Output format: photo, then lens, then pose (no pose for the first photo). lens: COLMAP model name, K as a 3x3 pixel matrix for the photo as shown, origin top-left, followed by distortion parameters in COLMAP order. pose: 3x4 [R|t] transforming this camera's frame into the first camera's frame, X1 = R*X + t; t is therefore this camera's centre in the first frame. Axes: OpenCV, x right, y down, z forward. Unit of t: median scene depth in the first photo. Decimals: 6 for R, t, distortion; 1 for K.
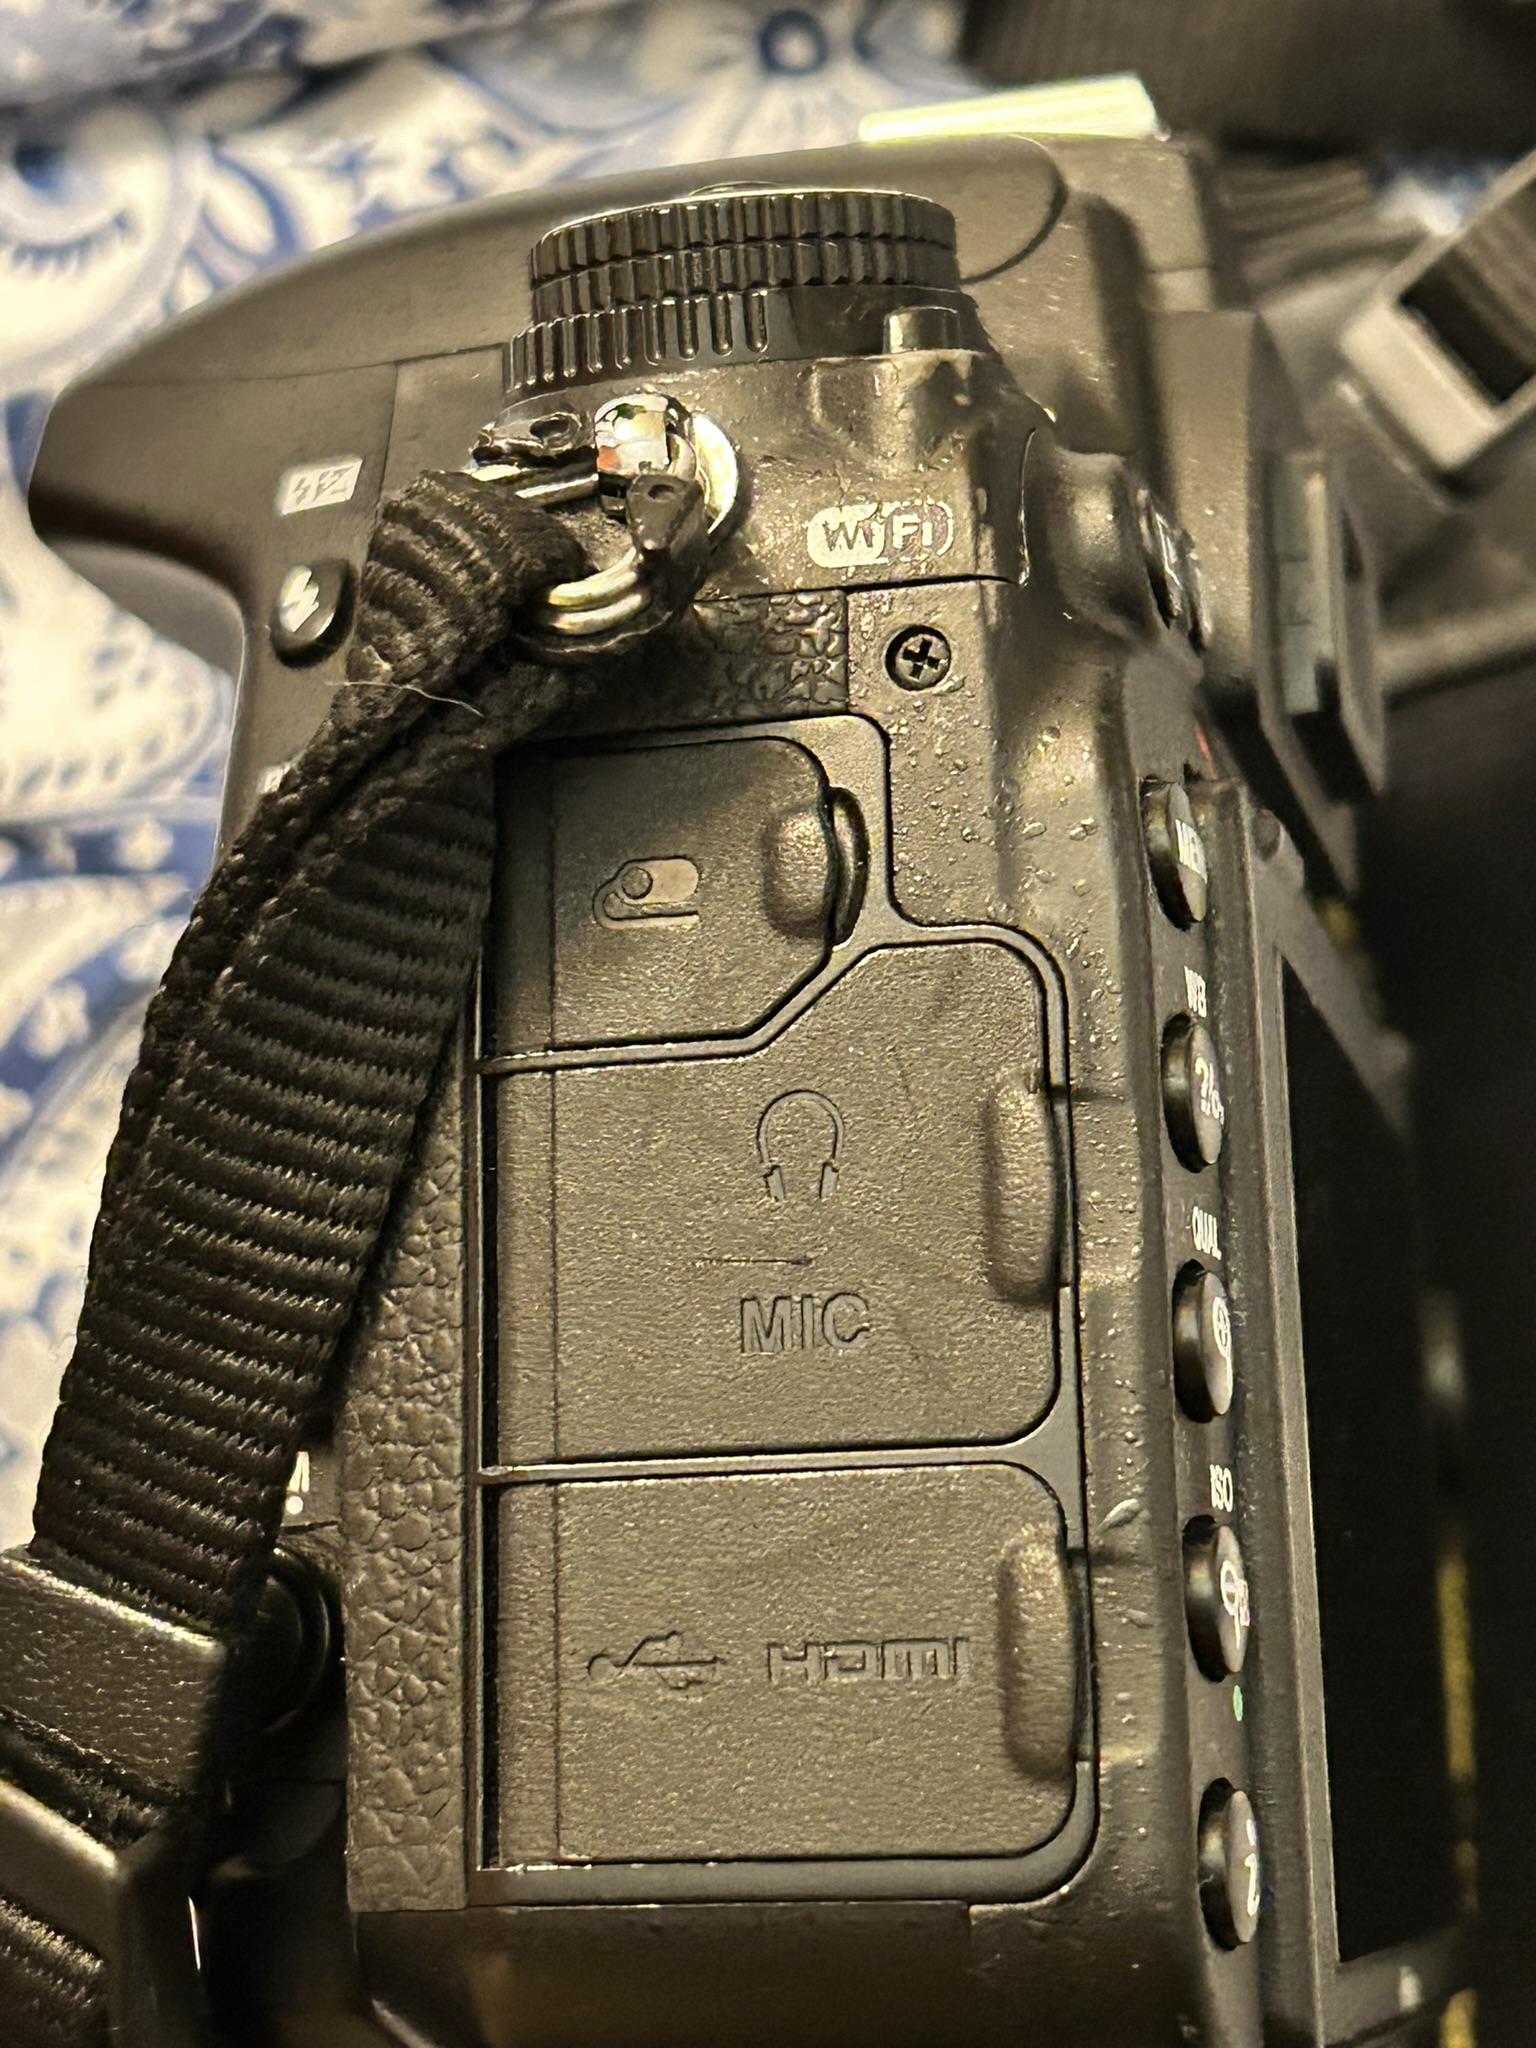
lens RADIAL K [[3801.1, 0, 715.1], [0, 3801.1, 1016.6], [0, 0, 1]] dist [0.041350, 0.026380]
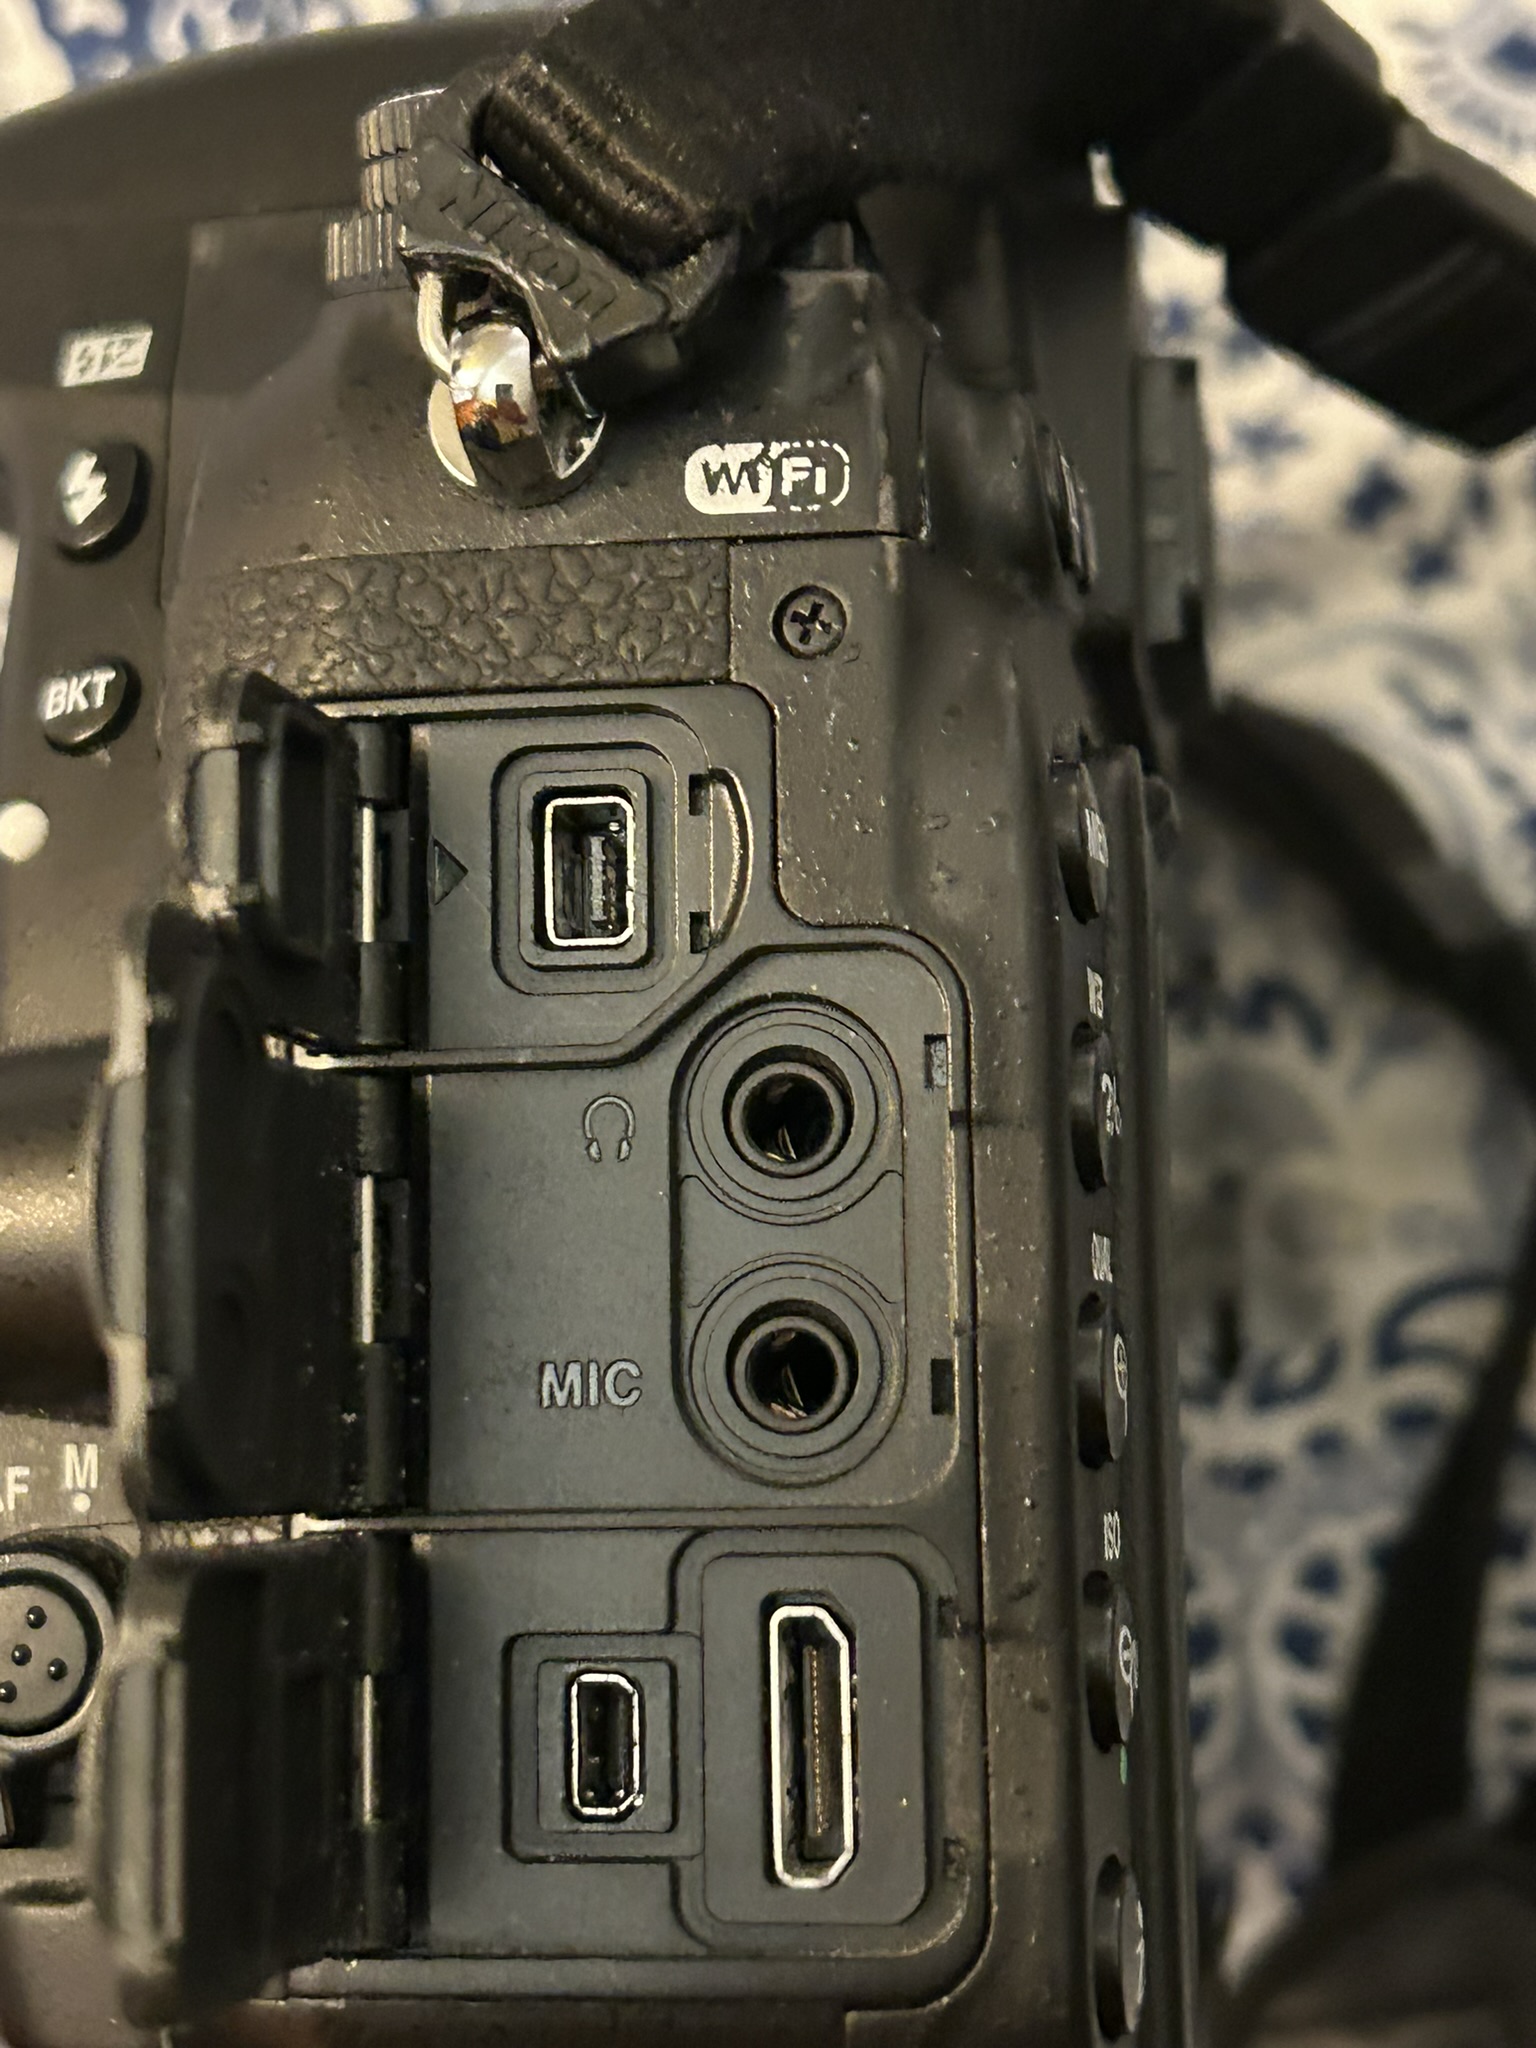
lens RADIAL K [[3416.6, 0, 732.8], [0, 3416.6, 1029.2], [0, 0, 1]] dist [0.138750, -0.833764]
pose [[0.994699, 0.014188, 0.101846, -0.044713], [-0.023645, 0.995455, 0.092255, -0.072591], [-0.100075, -0.094174, 0.990513, 0.193708]]
